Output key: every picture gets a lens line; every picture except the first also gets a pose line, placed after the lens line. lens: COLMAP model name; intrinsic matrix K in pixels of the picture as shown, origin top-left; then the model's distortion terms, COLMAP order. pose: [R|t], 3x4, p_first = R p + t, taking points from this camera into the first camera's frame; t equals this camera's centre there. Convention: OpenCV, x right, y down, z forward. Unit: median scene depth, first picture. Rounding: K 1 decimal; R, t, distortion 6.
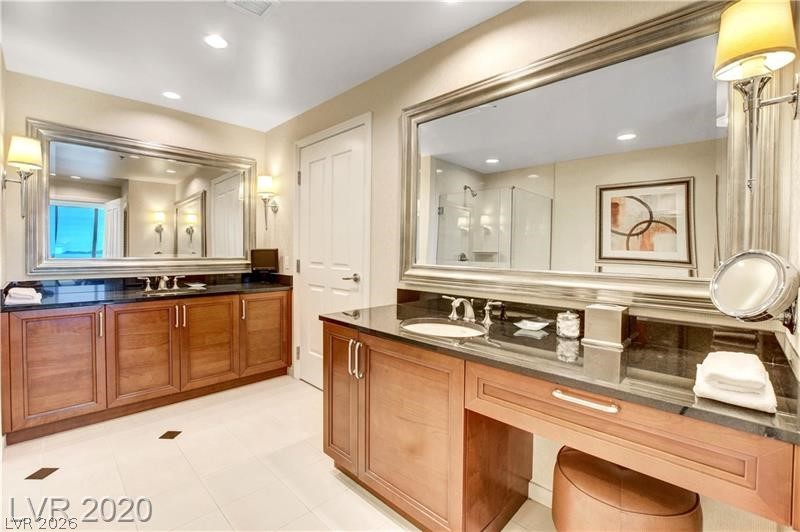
lens RADIAL K [[358.3, 0, 398.5], [0, 358.3, 257.0], [0, 0, 1]] dist [-0.028578, 0.001614]
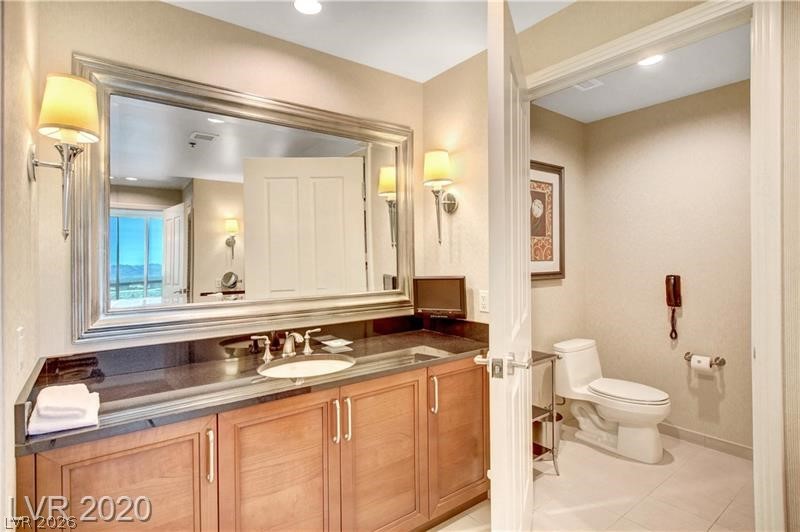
lens RADIAL K [[404.6, 0, 387.9], [0, 404.6, 255.5], [0, 0, 1]] dist [-0.027488, -0.000297]
pose [[0.987400, -0.017163, -0.157309, -0.380090], [0.013770, 0.999649, -0.022632, -0.046019], [0.157642, 0.020181, 0.987290, 0.363079]]
